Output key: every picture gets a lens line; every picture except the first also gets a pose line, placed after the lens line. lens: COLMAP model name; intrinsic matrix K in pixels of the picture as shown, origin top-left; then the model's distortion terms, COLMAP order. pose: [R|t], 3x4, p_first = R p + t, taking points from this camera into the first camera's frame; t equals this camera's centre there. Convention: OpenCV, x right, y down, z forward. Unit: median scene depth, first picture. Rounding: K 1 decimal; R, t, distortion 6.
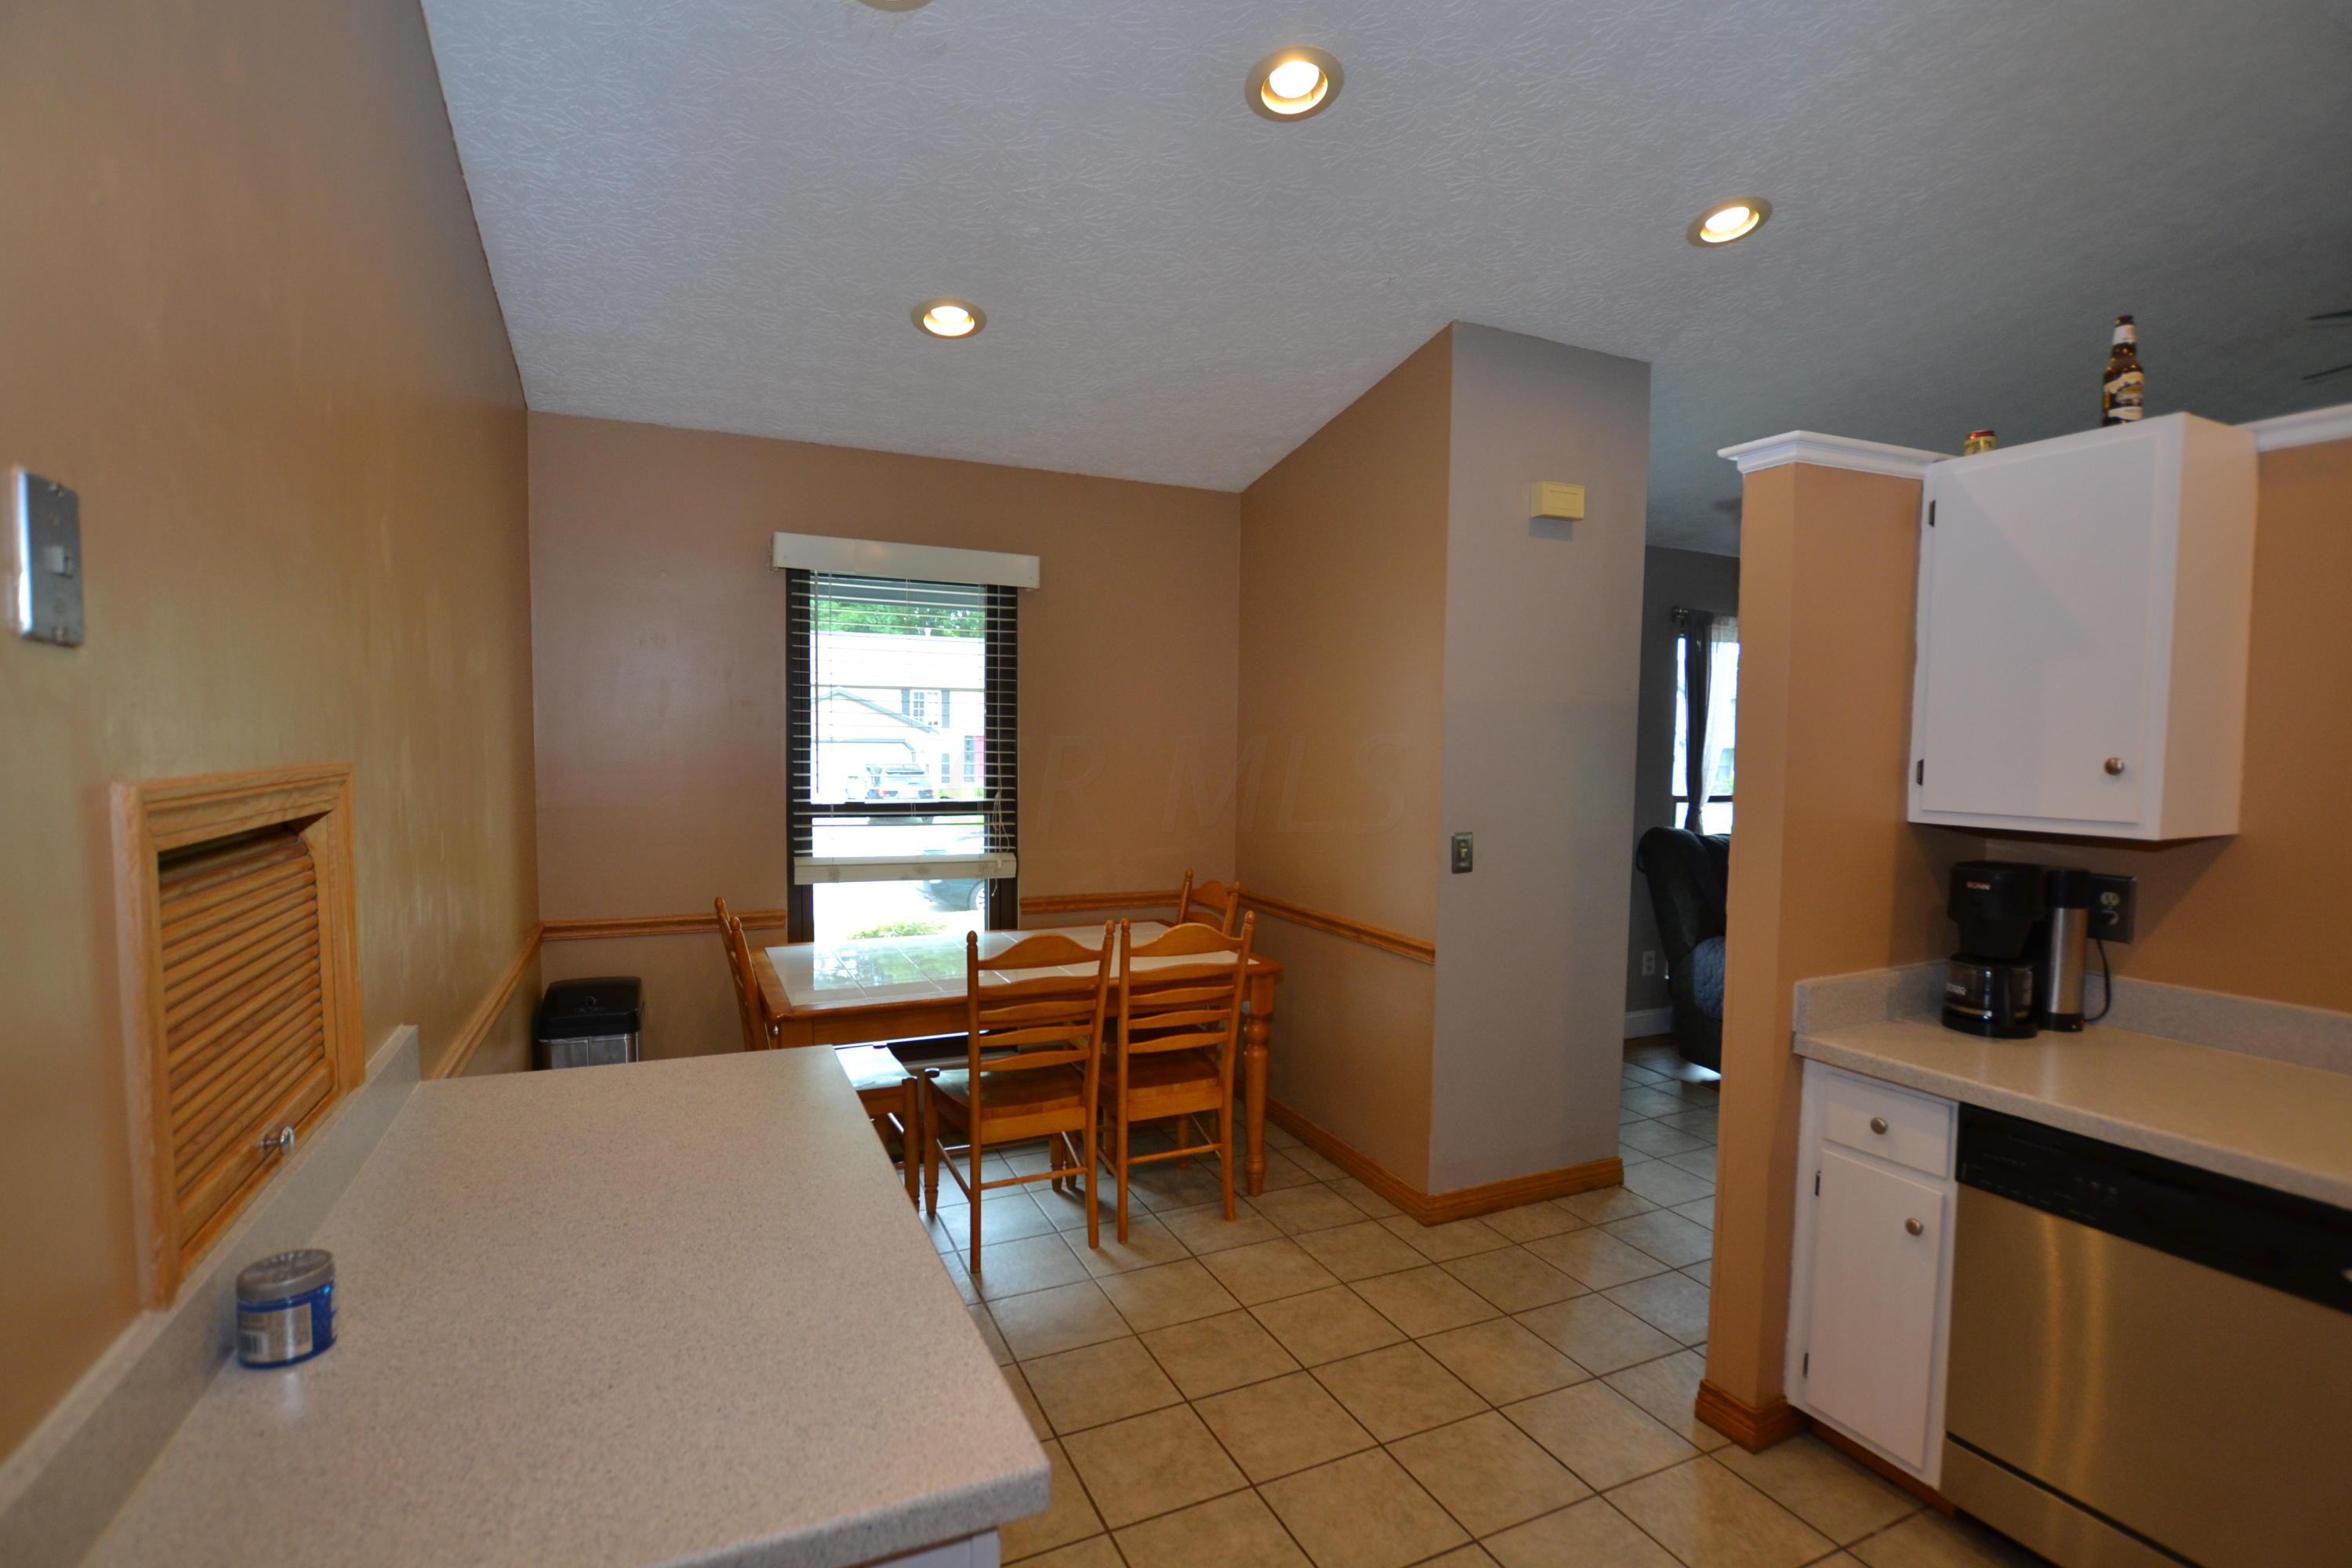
lens RADIAL K [[1134.5, 0, 1176.0], [0, 1134.5, 784.0], [0, 0, 1]] dist [-0.035491, 0.000101]
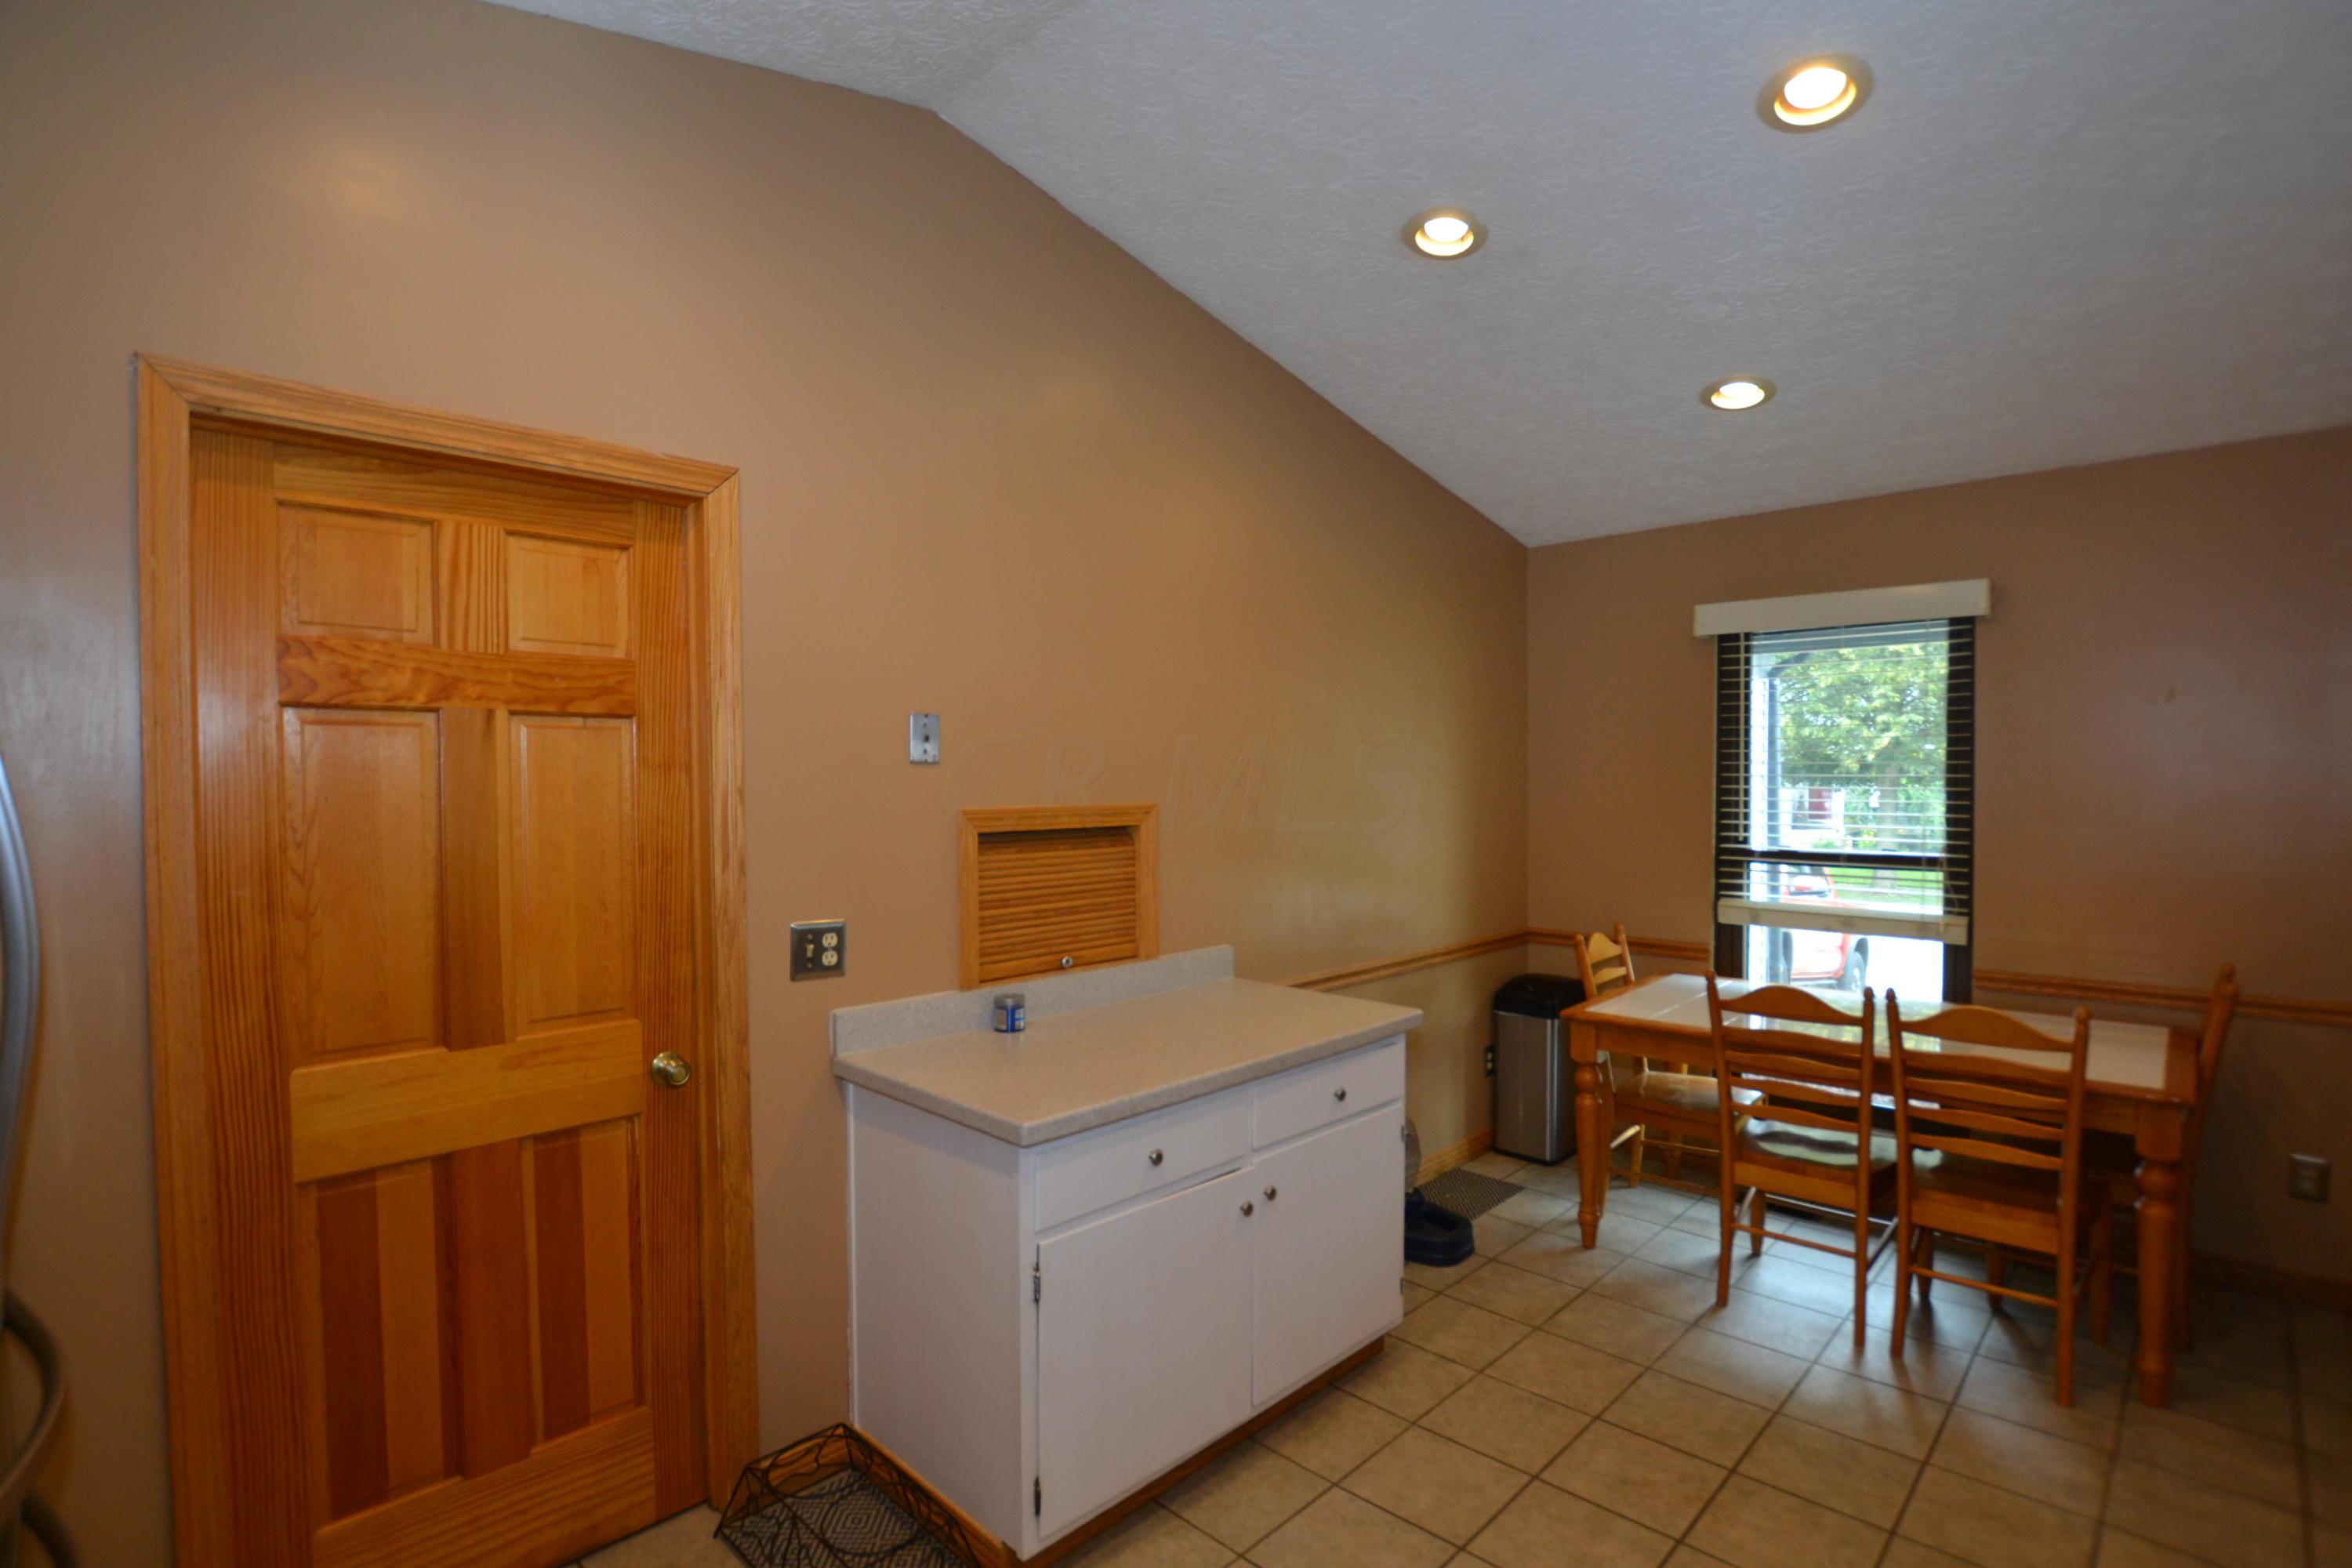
lens RADIAL K [[1100.3, 0, 1178.4], [0, 1100.3, 795.9], [0, 0, 1]] dist [-0.001377, 0.000045]
pose [[0.366380, -0.000328, -0.930465, 0.451217], [-0.031884, 0.999408, -0.012906, -0.002845], [0.929919, 0.034395, 0.366153, 0.118449]]
